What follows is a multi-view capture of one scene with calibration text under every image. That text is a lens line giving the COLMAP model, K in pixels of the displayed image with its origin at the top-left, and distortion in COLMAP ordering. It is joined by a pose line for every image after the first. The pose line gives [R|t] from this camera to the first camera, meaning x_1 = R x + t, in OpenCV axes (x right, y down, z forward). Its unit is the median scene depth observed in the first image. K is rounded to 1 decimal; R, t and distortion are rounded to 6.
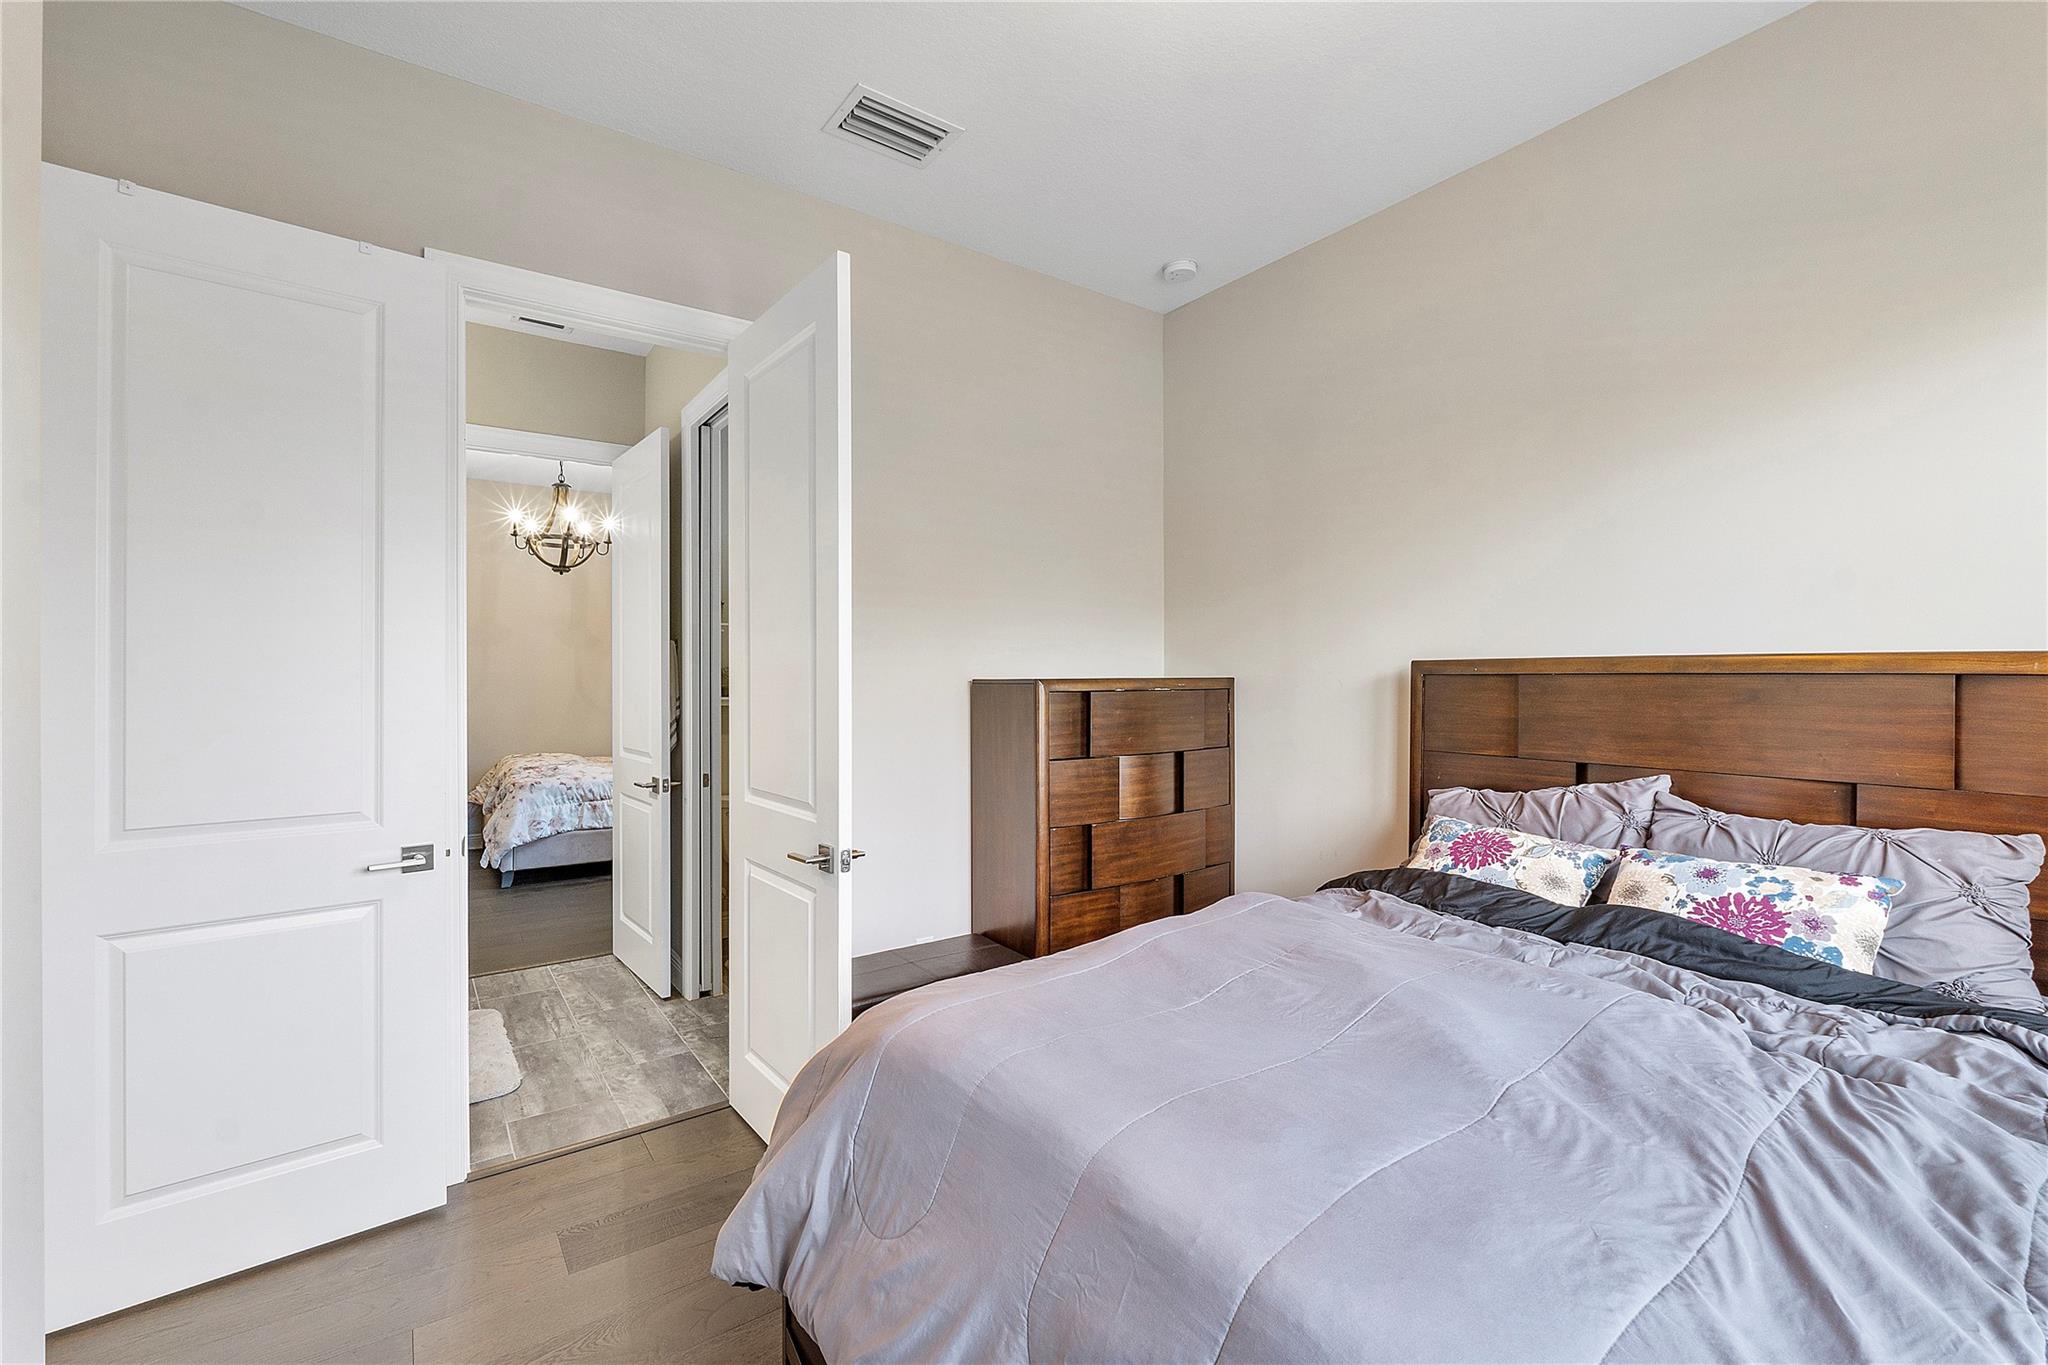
lens RADIAL K [[861.7, 0, 1024.4], [0, 861.7, 675.8], [0, 0, 1]] dist [-0.003685, -0.001660]
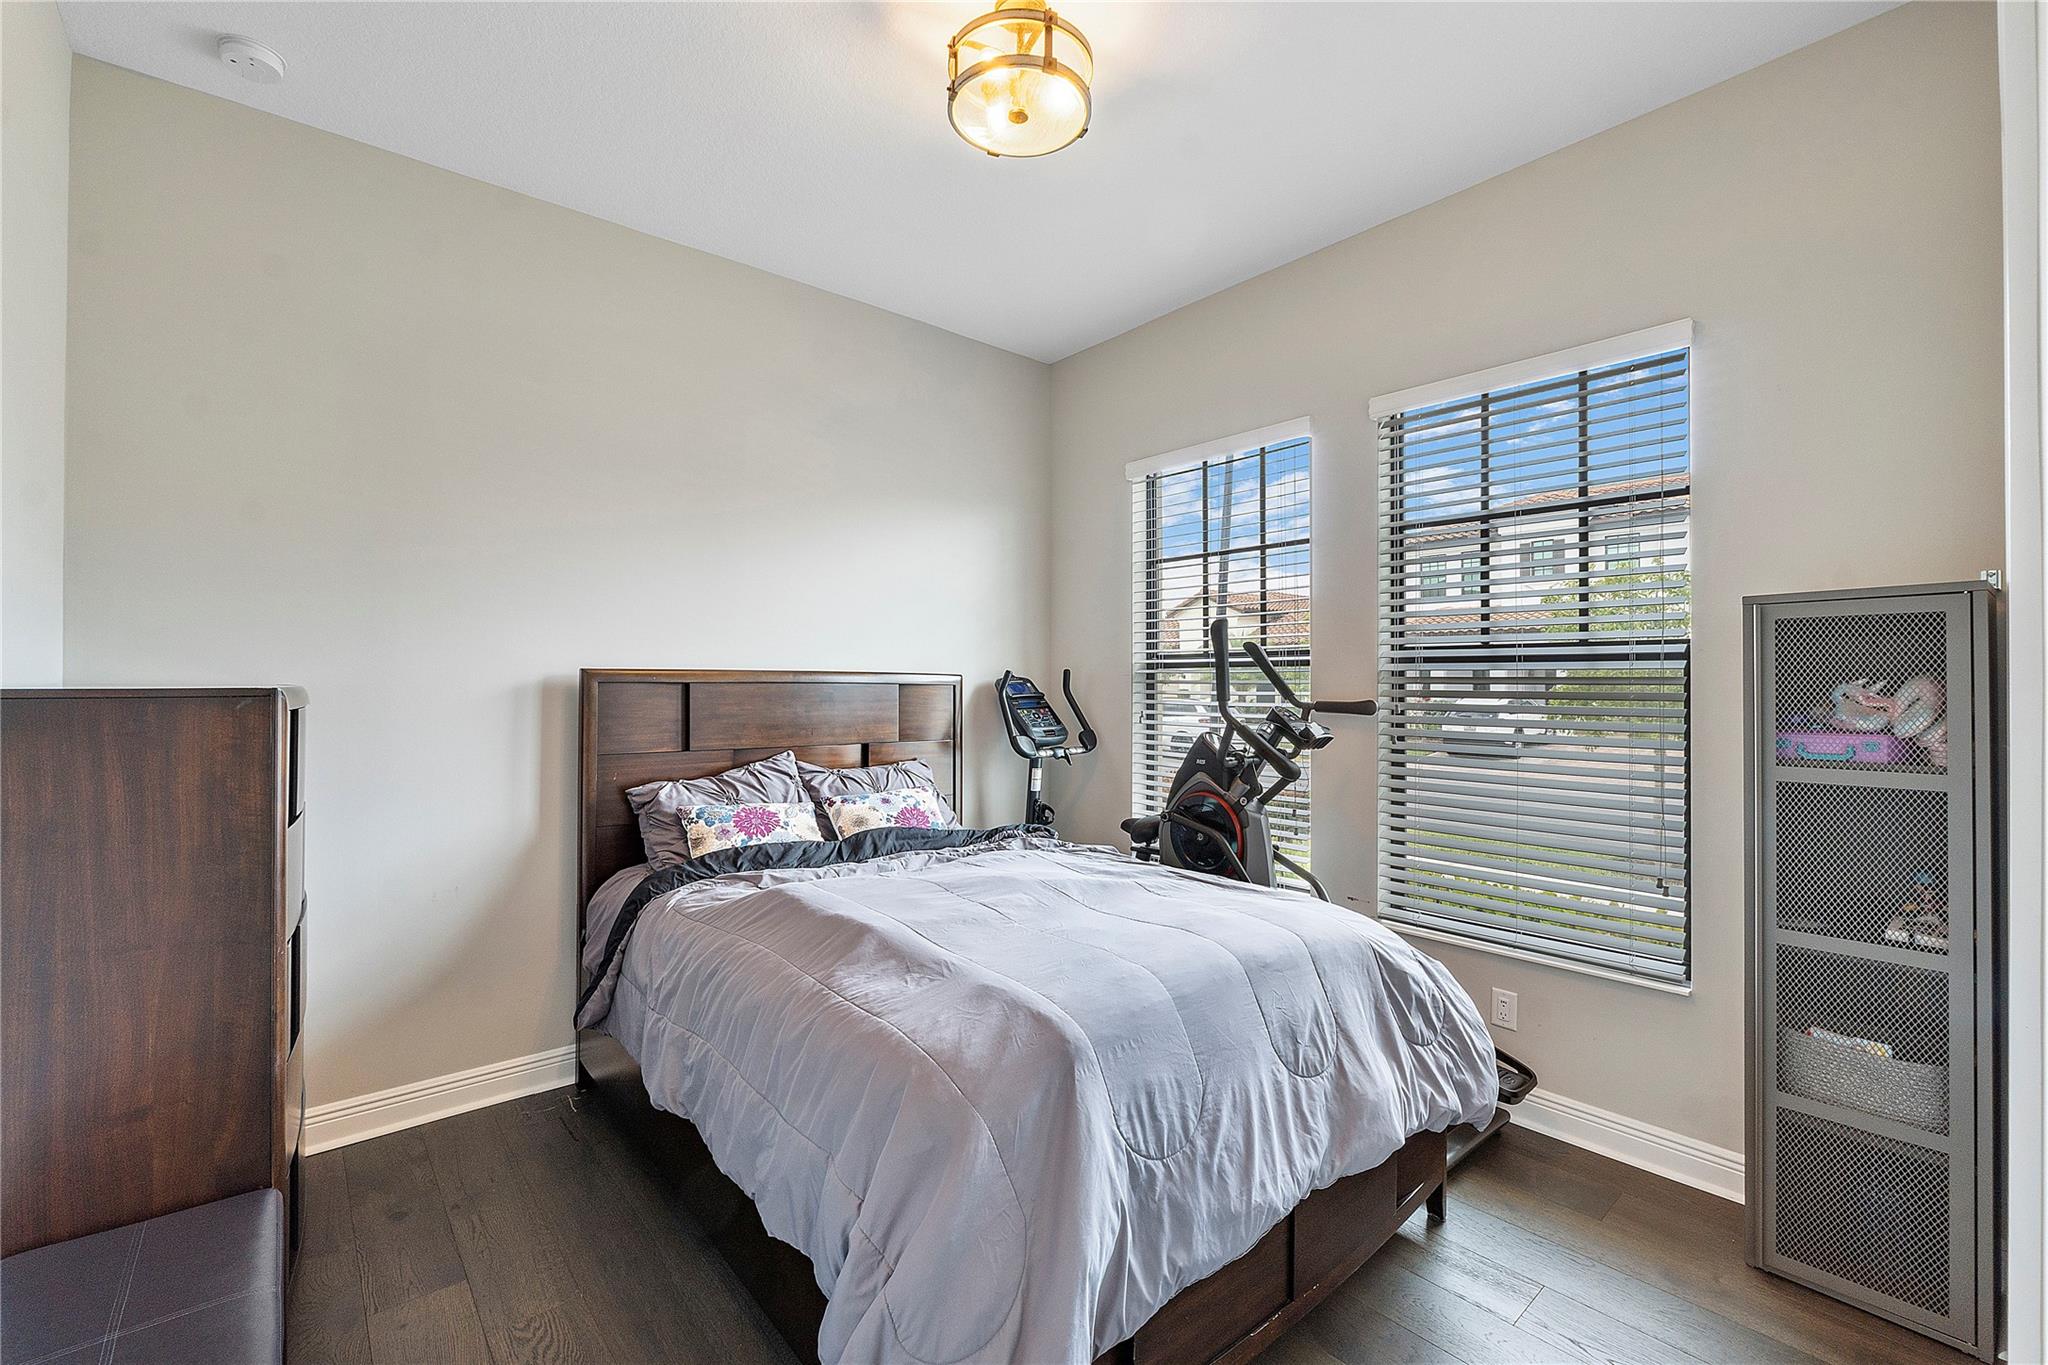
lens RADIAL K [[861.7, 0, 1023.0], [0, 861.7, 681.6], [0, 0, 1]] dist [-0.003685, -0.001660]
pose [[-0.077884, -0.000624, 0.996962, -0.702415], [-0.003846, 0.999993, 0.000326, -0.005918], [-0.996955, -0.003809, -0.077886, 0.650384]]
